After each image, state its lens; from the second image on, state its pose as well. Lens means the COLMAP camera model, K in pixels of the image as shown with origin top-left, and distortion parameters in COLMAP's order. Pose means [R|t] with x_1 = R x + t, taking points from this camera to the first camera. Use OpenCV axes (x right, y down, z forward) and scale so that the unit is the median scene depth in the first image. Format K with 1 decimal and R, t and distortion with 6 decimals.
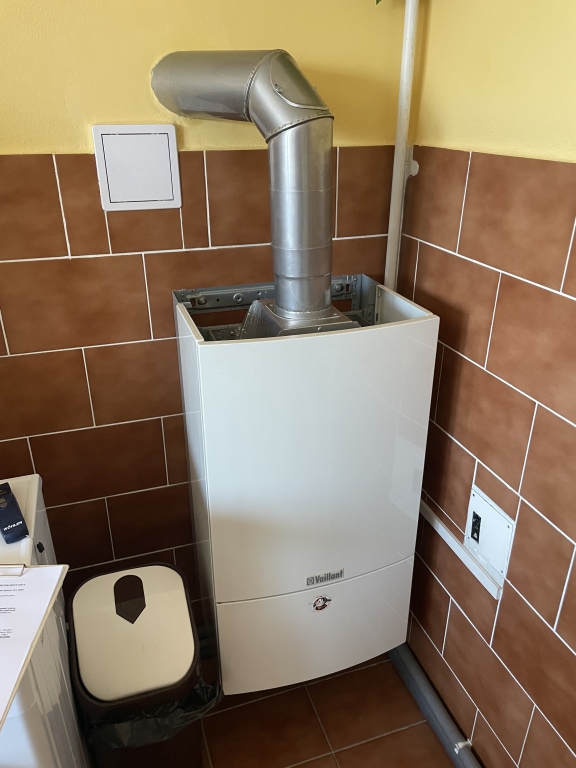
lens RADIAL K [[596.9, 0, 285.5], [0, 596.9, 384.0], [0, 0, 1]] dist [-0.008857, -0.030471]
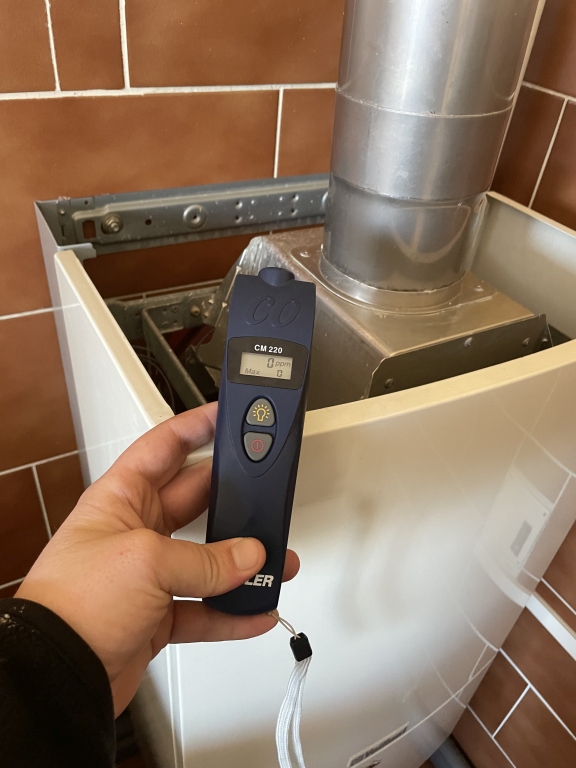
lens RADIAL K [[596.9, 0, 294.5], [0, 596.9, 381.3], [0, 0, 1]] dist [-0.008857, -0.030471]
pose [[0.973357, -0.050632, 0.223636, -0.114078], [-0.002141, 0.973266, 0.229669, -0.129417], [-0.229286, -0.224029, 0.947227, 0.550364]]
